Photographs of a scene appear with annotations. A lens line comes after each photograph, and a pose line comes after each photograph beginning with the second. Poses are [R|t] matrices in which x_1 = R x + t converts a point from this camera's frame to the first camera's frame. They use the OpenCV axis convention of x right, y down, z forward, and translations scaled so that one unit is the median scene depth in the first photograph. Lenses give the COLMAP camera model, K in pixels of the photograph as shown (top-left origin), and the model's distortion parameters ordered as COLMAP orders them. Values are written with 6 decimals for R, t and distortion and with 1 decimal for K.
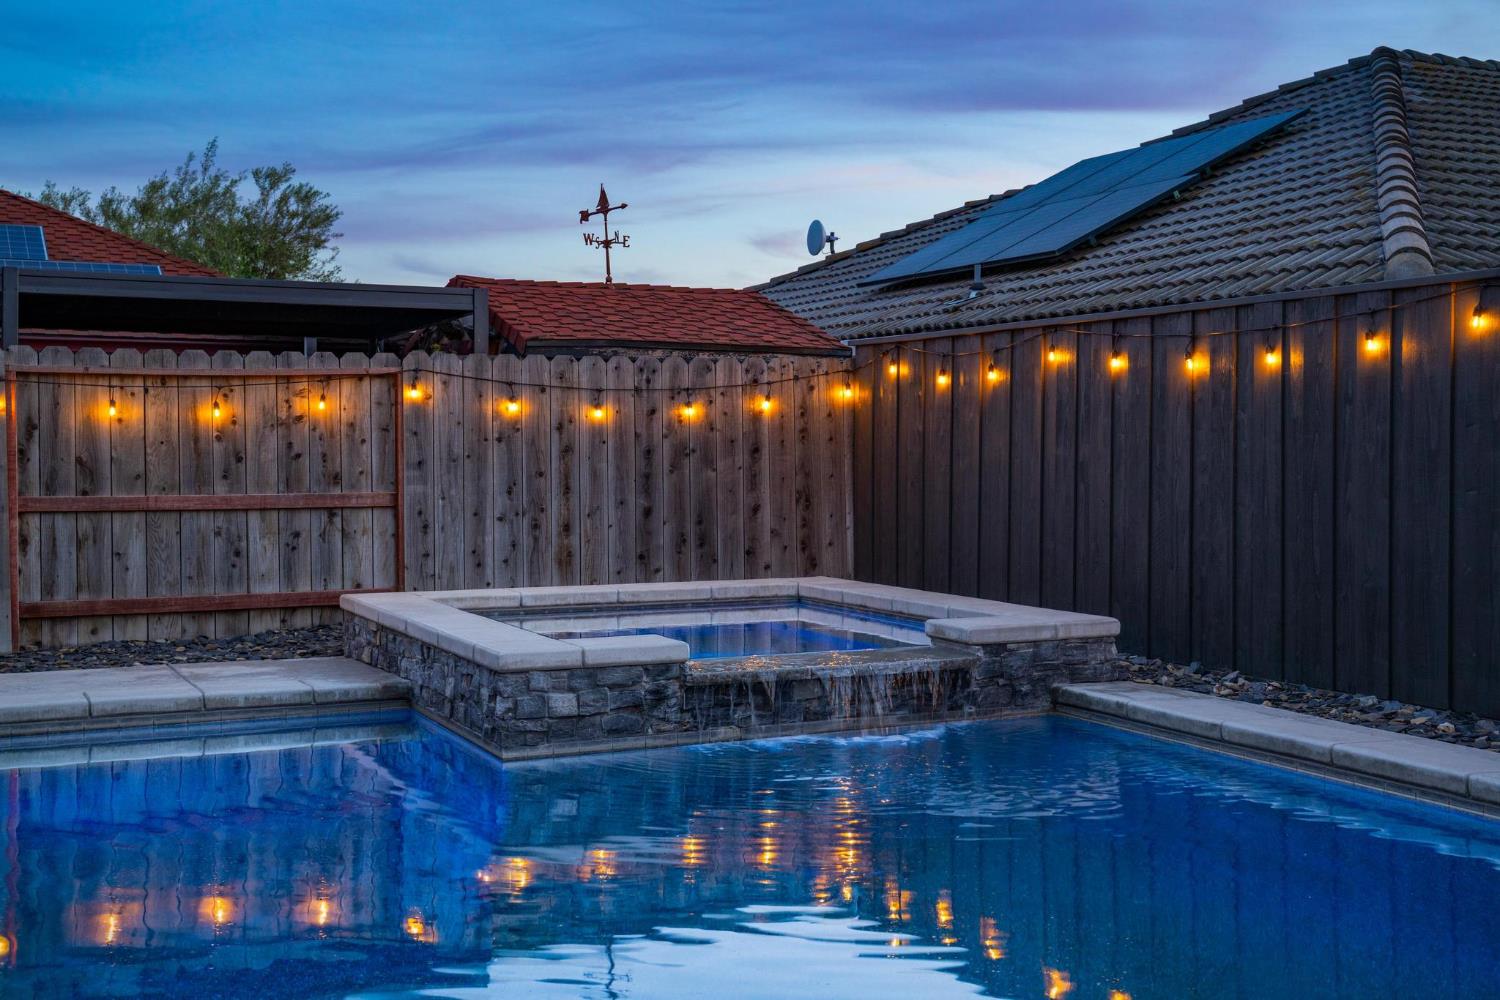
lens RADIAL K [[1773.2, 0, 751.2], [0, 1773.2, 486.0], [0, 0, 1]] dist [0.020689, 0.000000]
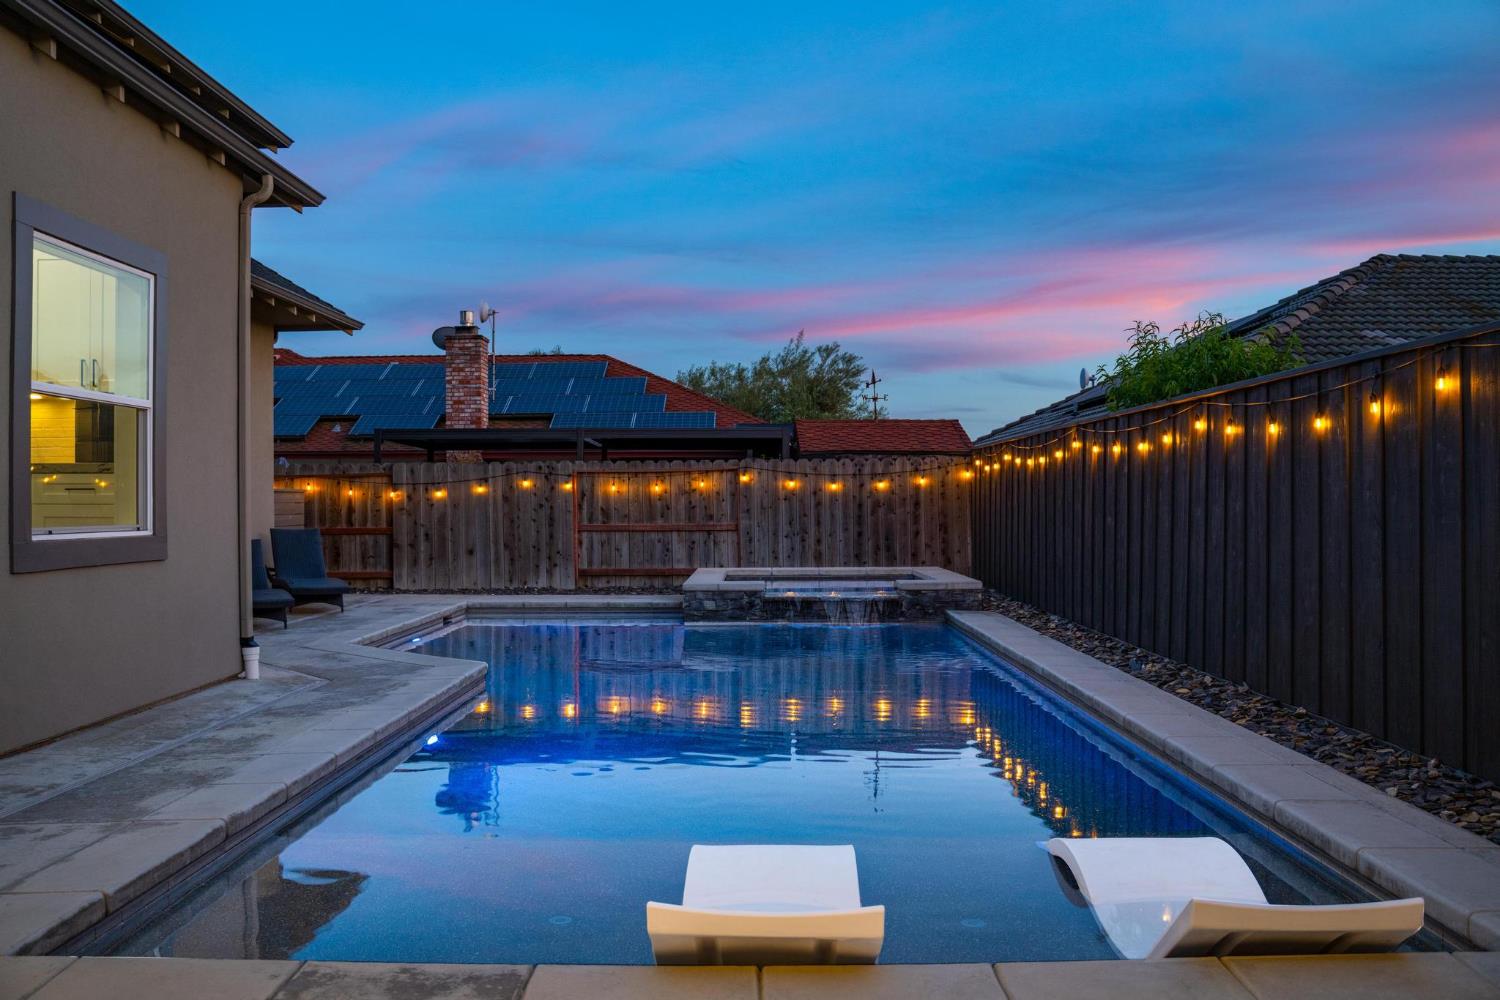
lens RADIAL K [[1286.3, 0, 747.8], [0, 1286.3, 505.0], [0, 0, 1]] dist [-0.085644, 0.003249]
pose [[0.898732, -0.002659, -0.438491, 0.499122], [-0.006628, 0.999785, -0.019648, 0.011621], [0.438449, 0.020564, 0.898521, -0.409305]]
